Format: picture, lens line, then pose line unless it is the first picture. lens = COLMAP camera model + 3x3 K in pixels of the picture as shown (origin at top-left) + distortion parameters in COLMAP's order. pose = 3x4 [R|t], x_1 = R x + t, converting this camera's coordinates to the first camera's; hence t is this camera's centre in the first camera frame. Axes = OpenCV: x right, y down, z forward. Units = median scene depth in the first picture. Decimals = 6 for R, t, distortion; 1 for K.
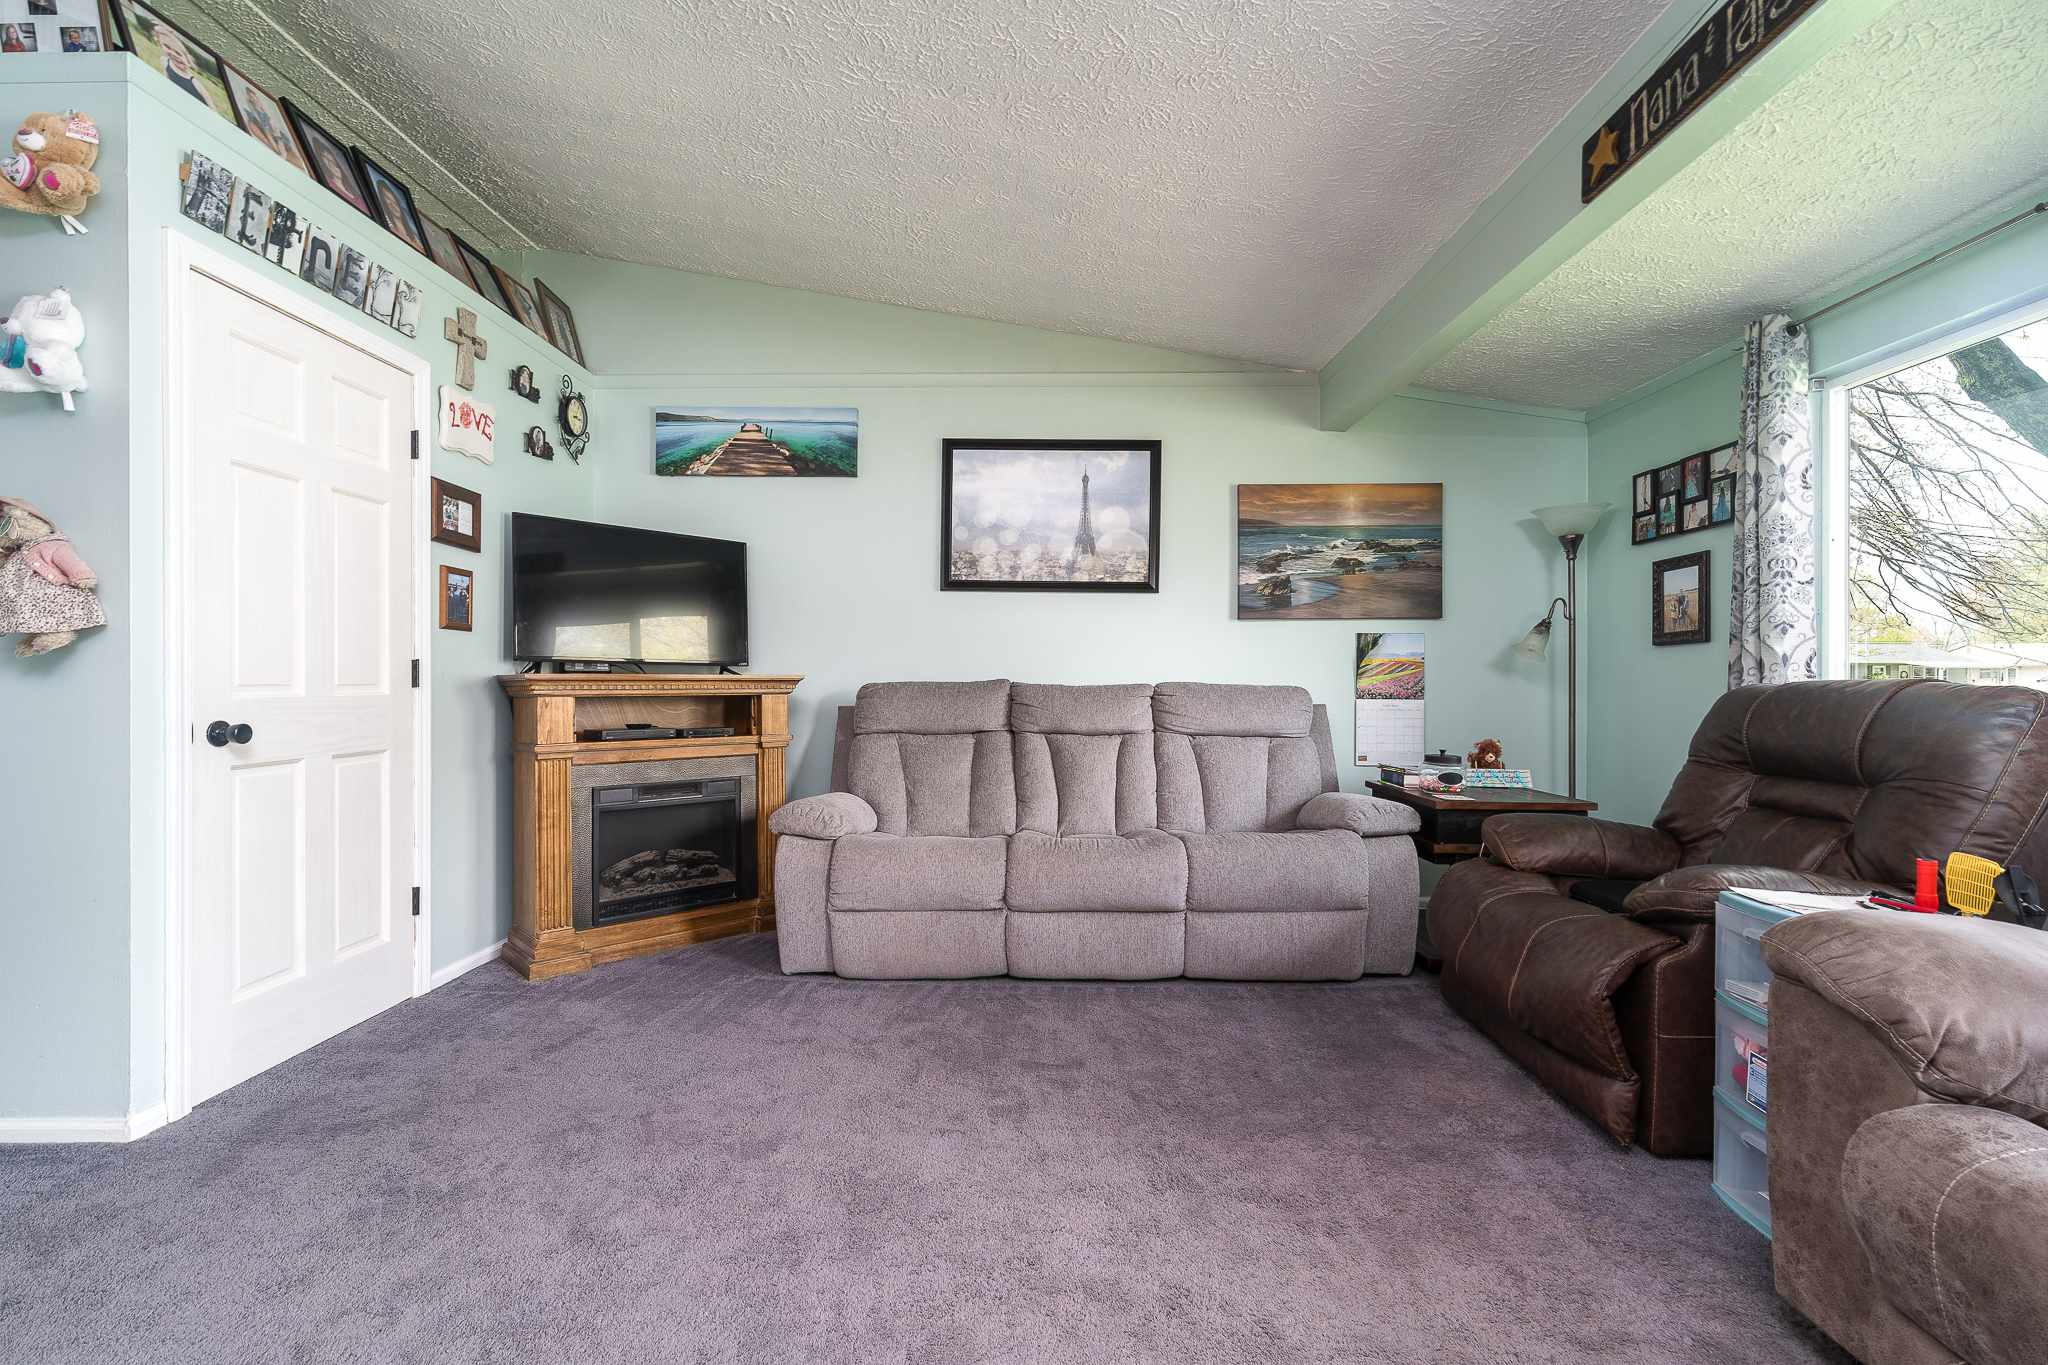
lens RADIAL K [[891.7, 0, 1029.8], [0, 891.7, 688.1], [0, 0, 1]] dist [0.003577, 0.000060]
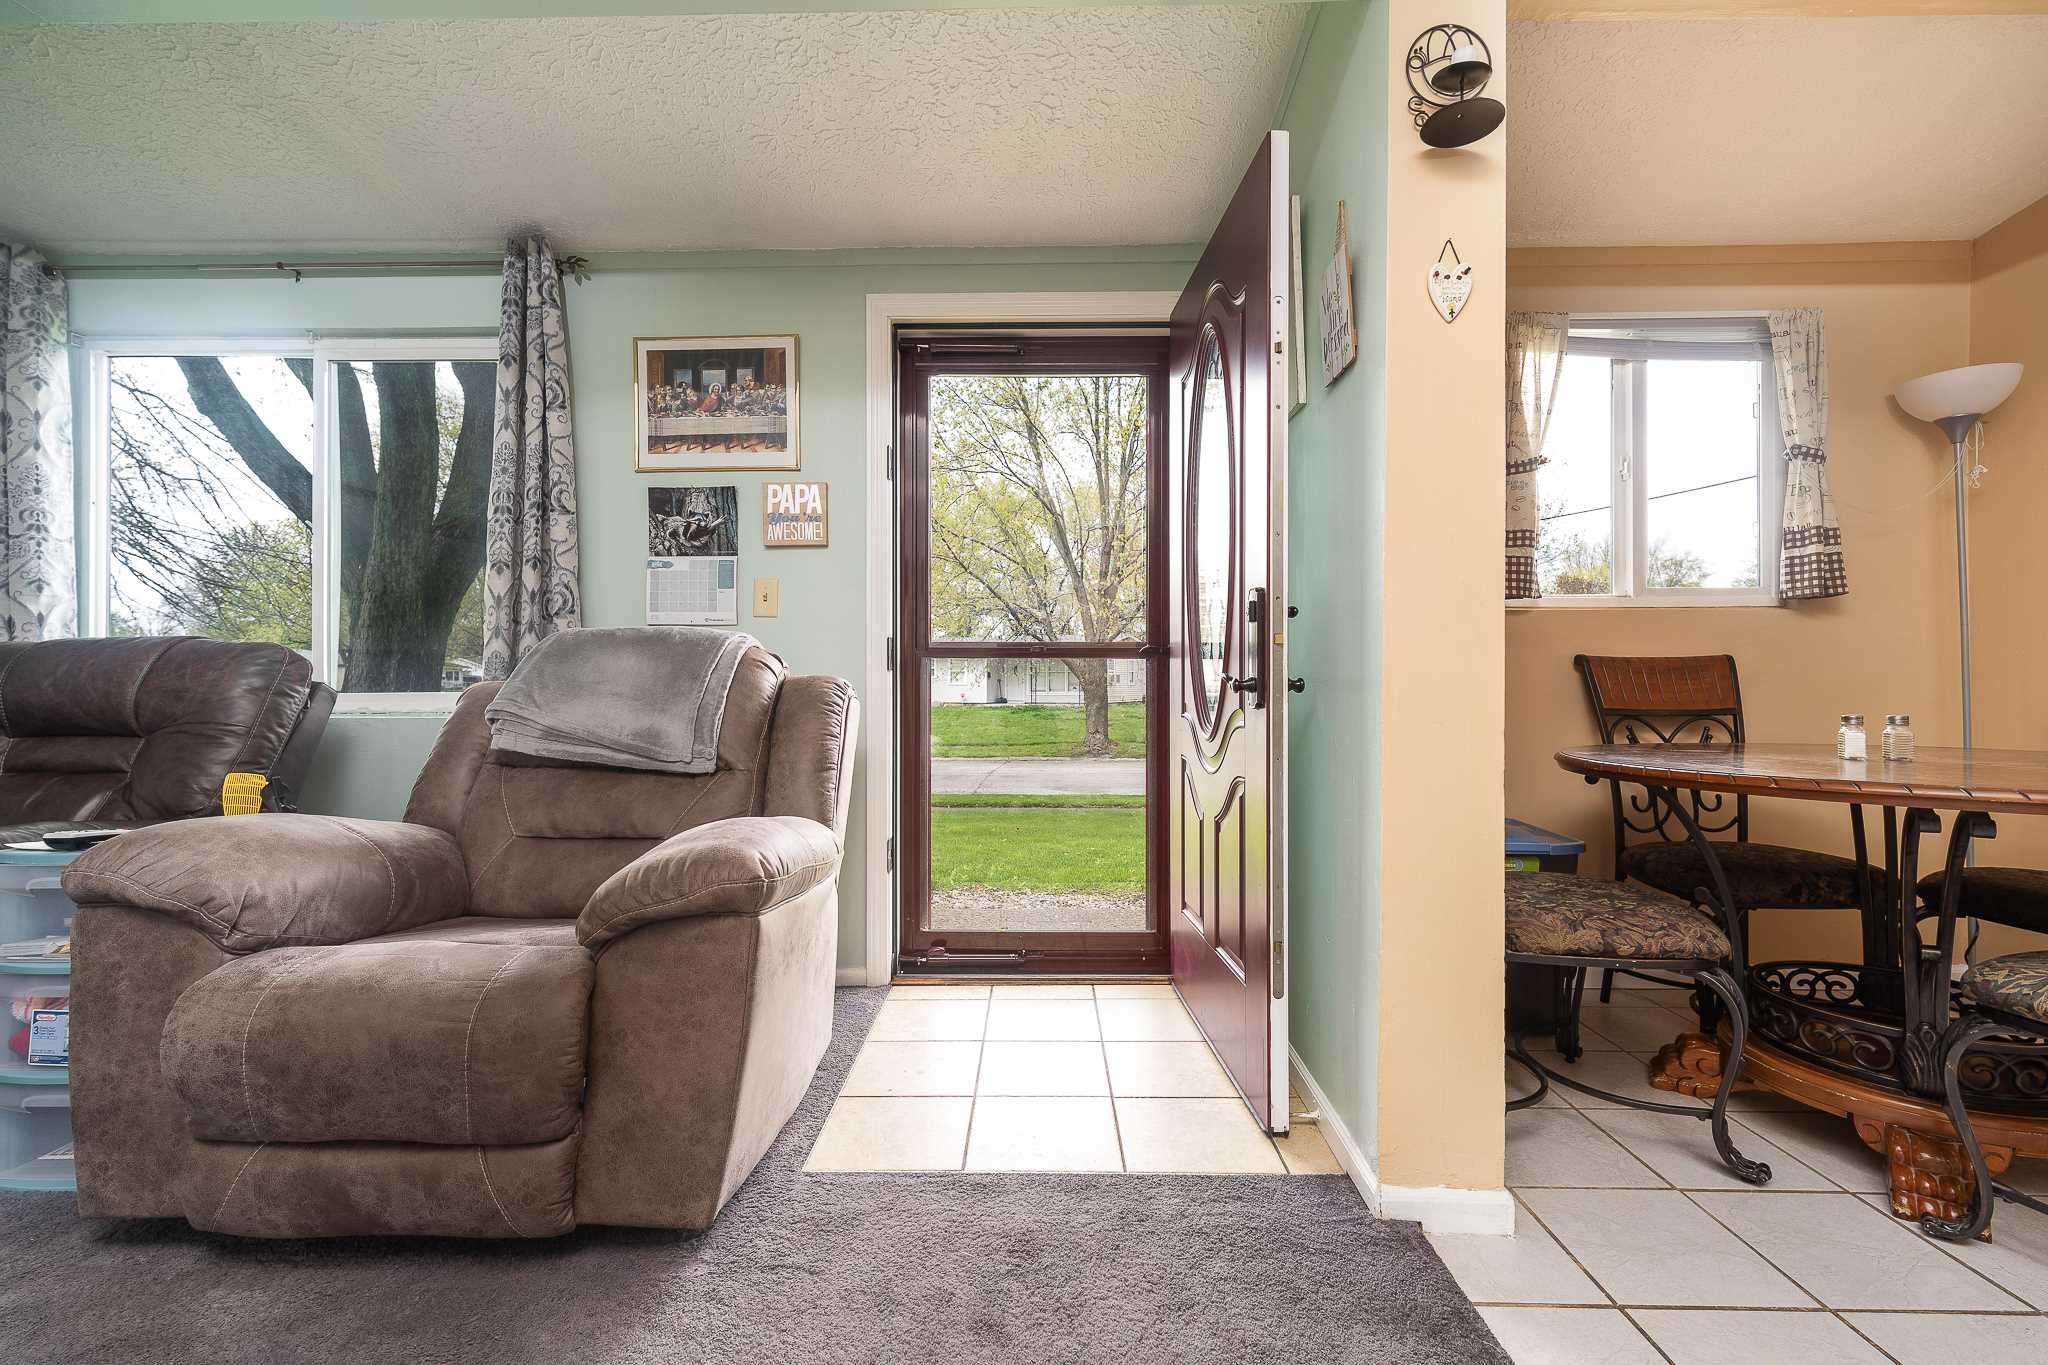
lens RADIAL K [[891.7, 0, 1017.3], [0, 891.7, 680.8], [0, 0, 1]] dist [0.003577, 0.000060]
pose [[0.007921, 0.008219, 0.999935, -0.113521], [0.001905, 0.999964, -0.008234, 0.057270], [-0.999967, 0.001970, 0.007905, -0.039398]]
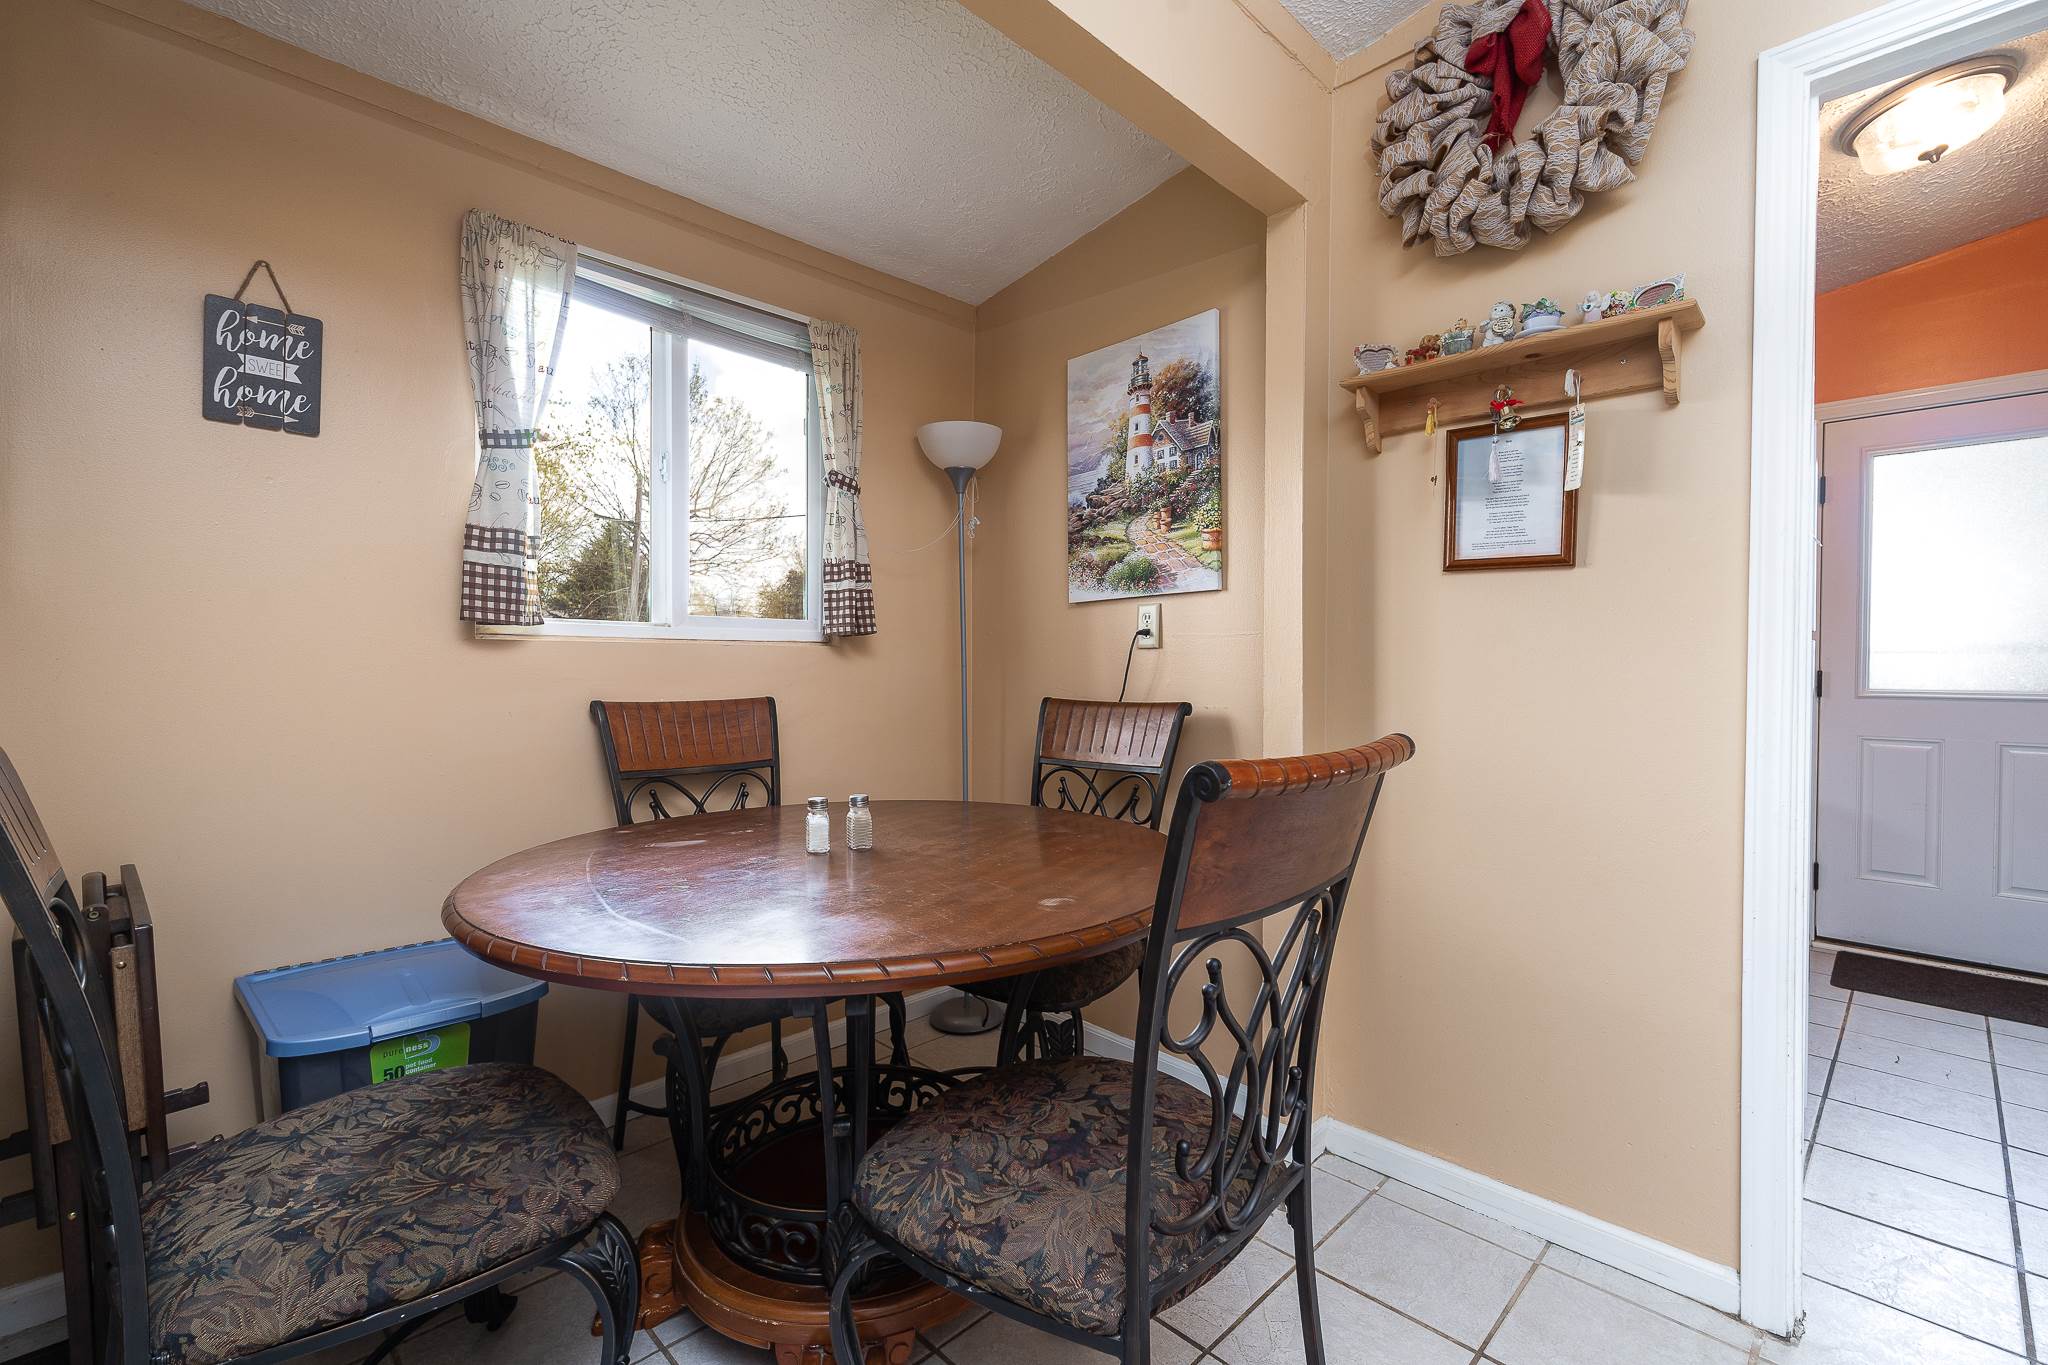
lens RADIAL K [[891.7, 0, 1028.5], [0, 891.7, 686.5], [0, 0, 1]] dist [0.003577, 0.000060]
pose [[-0.712094, -0.013492, 0.701955, 0.151400], [0.000841, 0.999798, 0.020070, -0.025581], [-0.702084, 0.014883, -0.711939, -0.479053]]
